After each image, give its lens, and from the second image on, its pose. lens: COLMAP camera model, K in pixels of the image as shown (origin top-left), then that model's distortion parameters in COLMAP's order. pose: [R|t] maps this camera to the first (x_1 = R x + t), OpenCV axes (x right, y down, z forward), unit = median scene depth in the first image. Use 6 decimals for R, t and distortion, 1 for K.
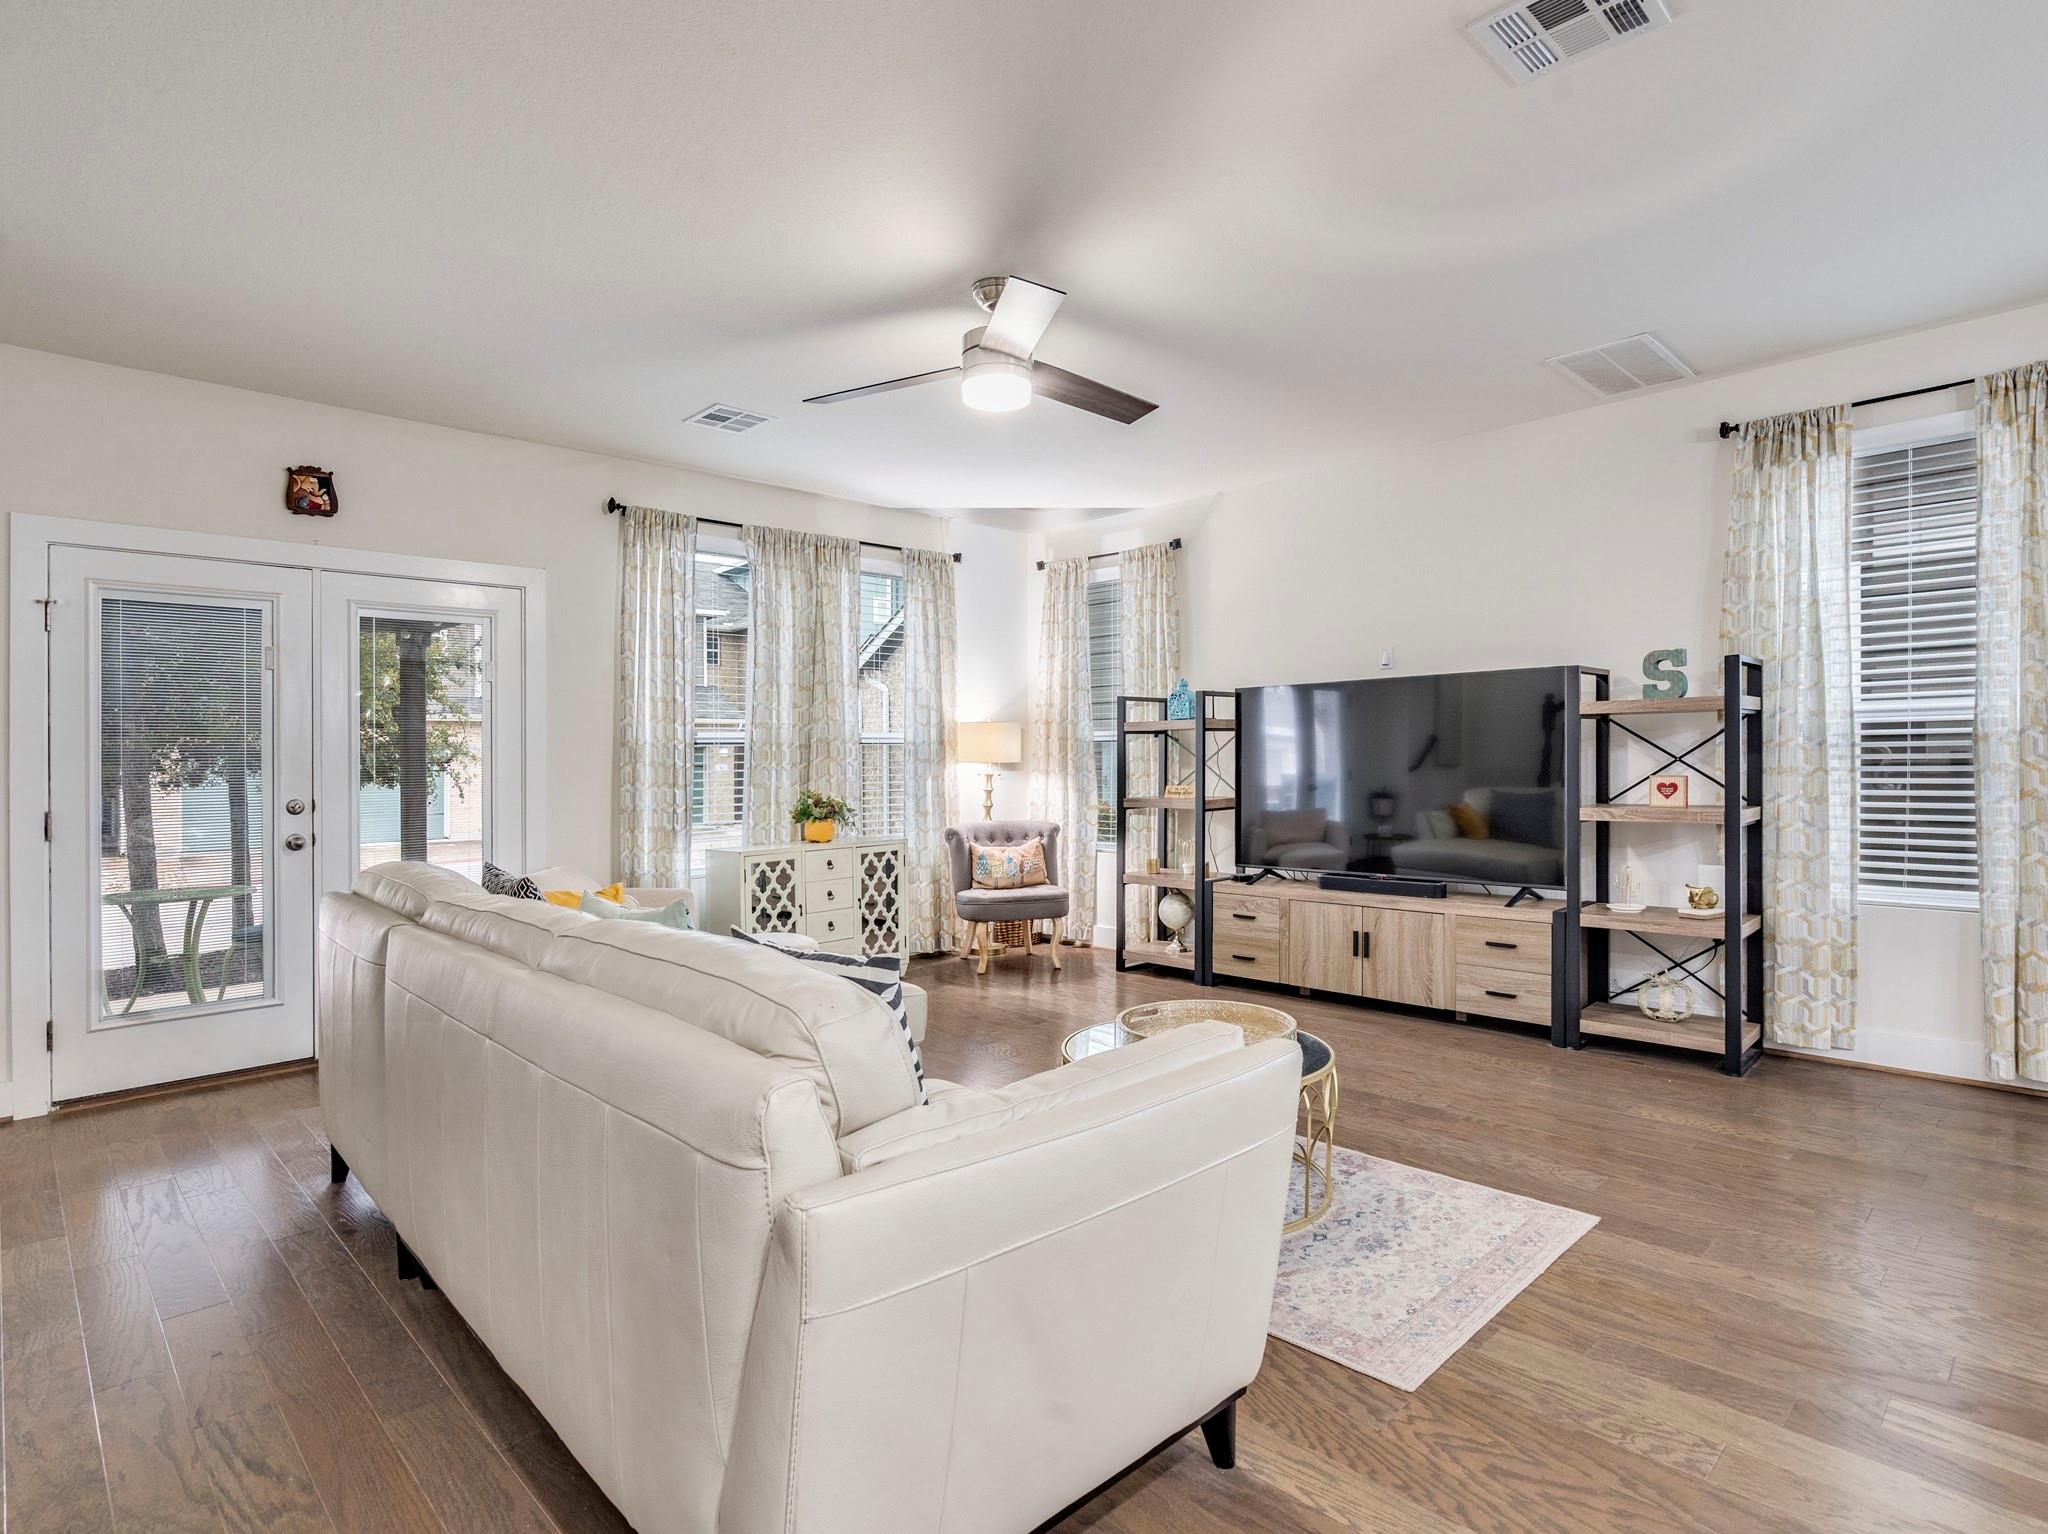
lens RADIAL K [[1073.8, 0, 1026.0], [0, 1073.8, 761.6], [0, 0, 1]] dist [-0.007513, -0.001757]
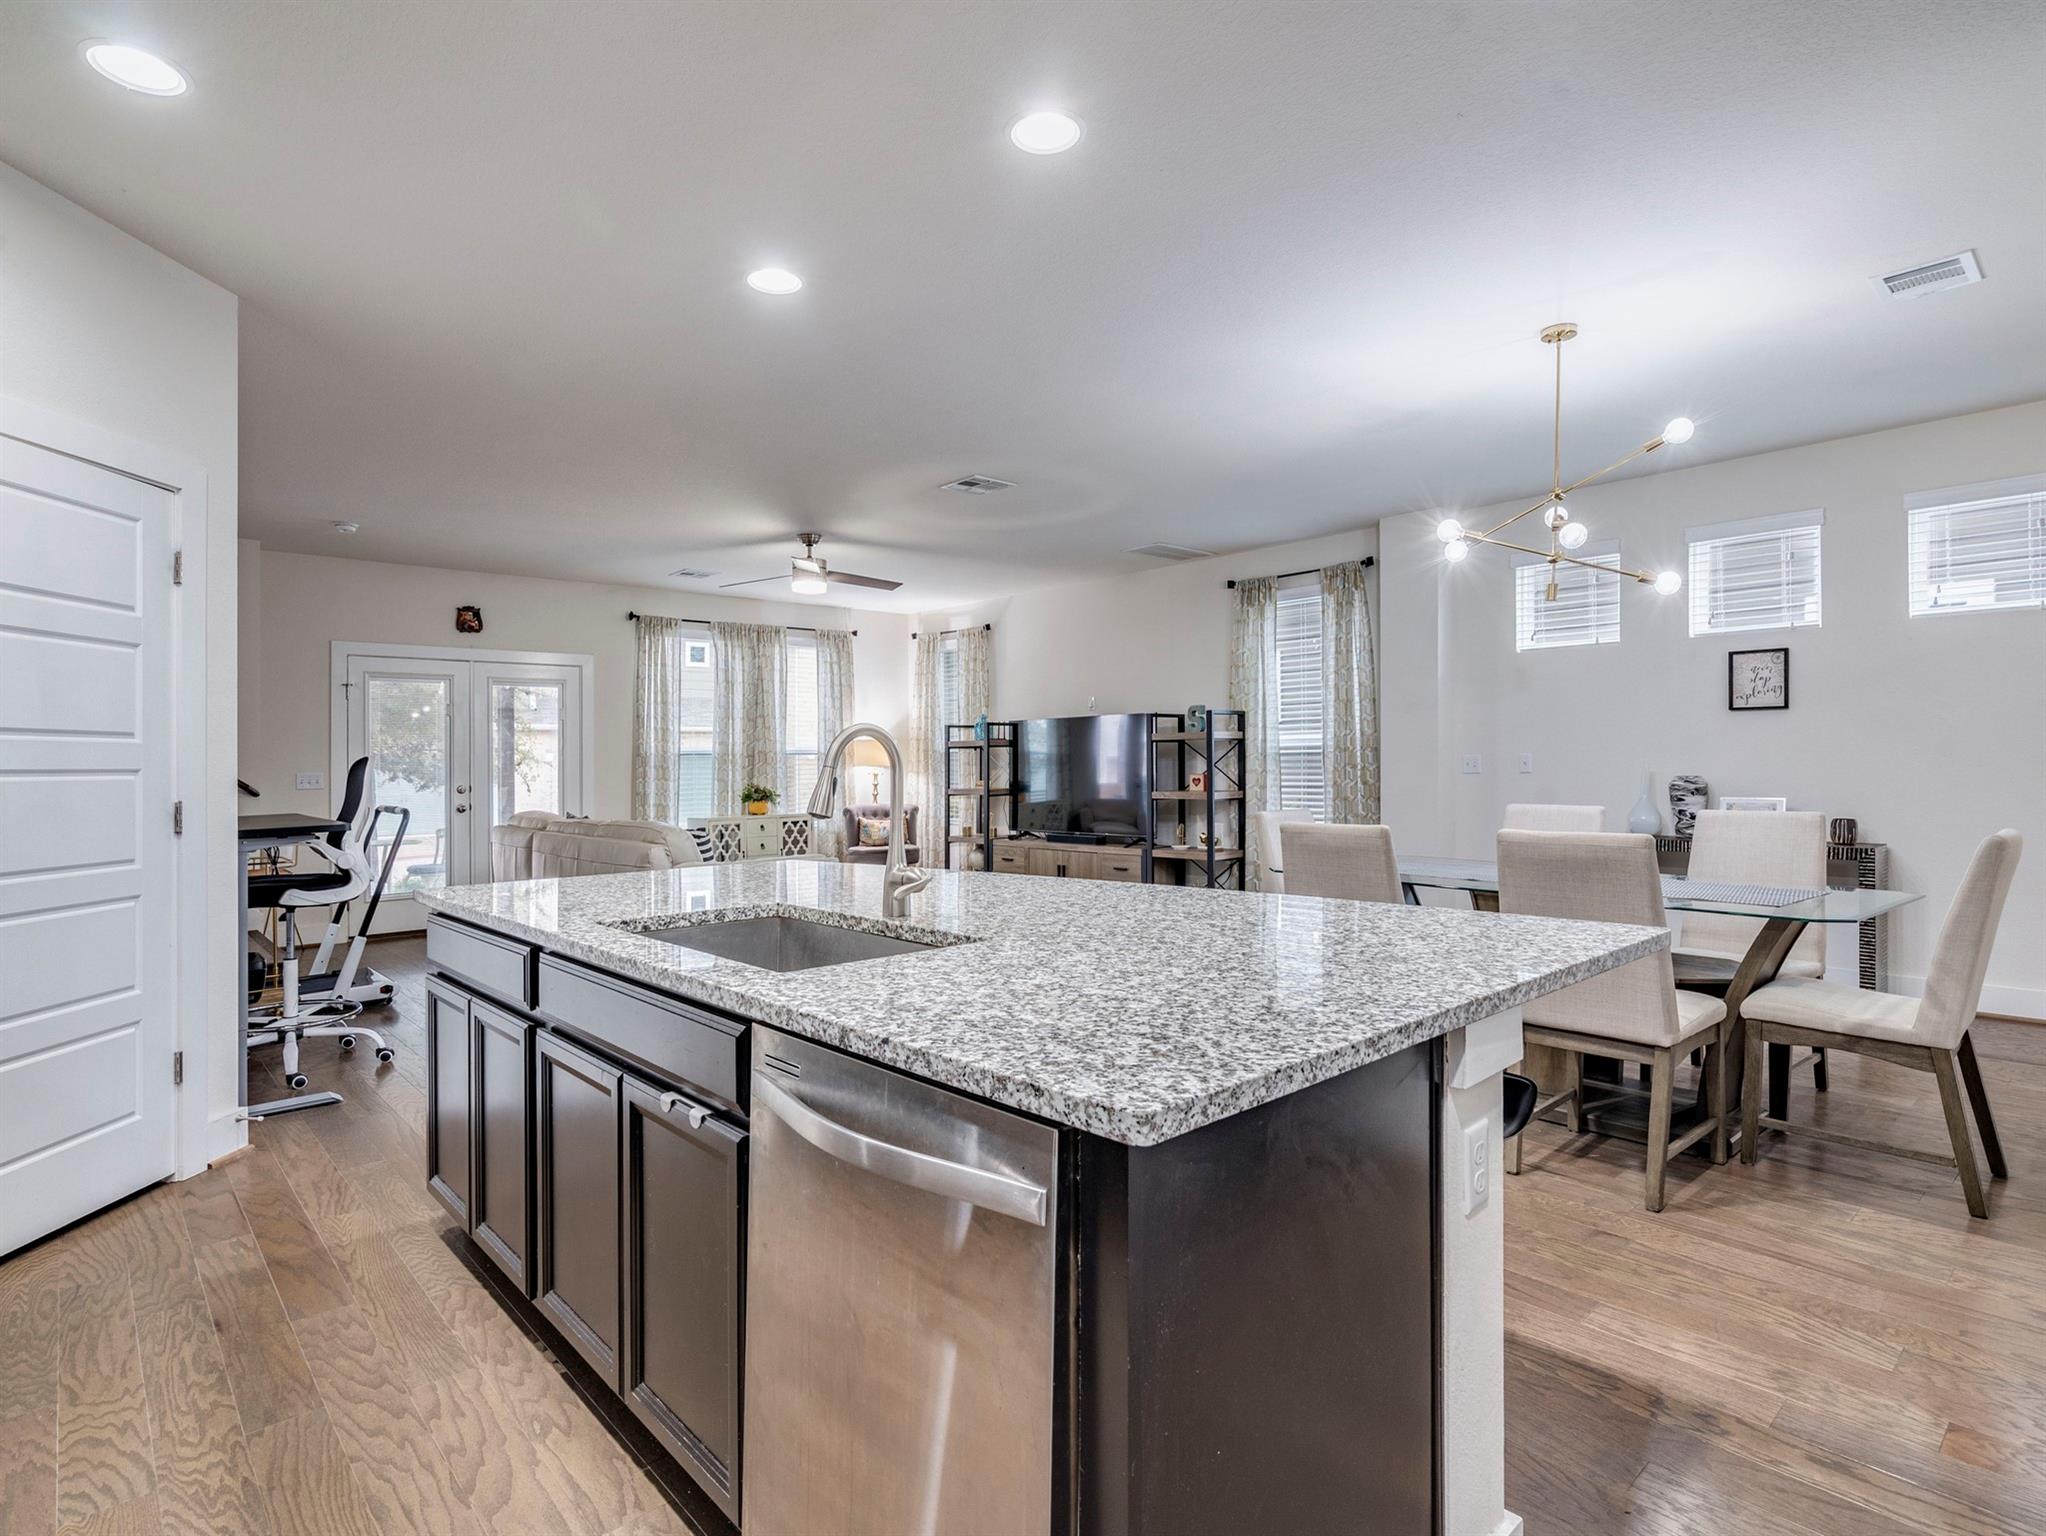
lens RADIAL K [[1072.8, 0, 1021.4], [0, 1072.8, 774.6], [0, 0, 1]] dist [-0.007513, -0.001757]
pose [[0.999246, 0.002280, -0.038763, 0.272626], [-0.001940, 0.999959, 0.008799, -0.000987], [0.038782, -0.008717, 0.999210, -0.618582]]
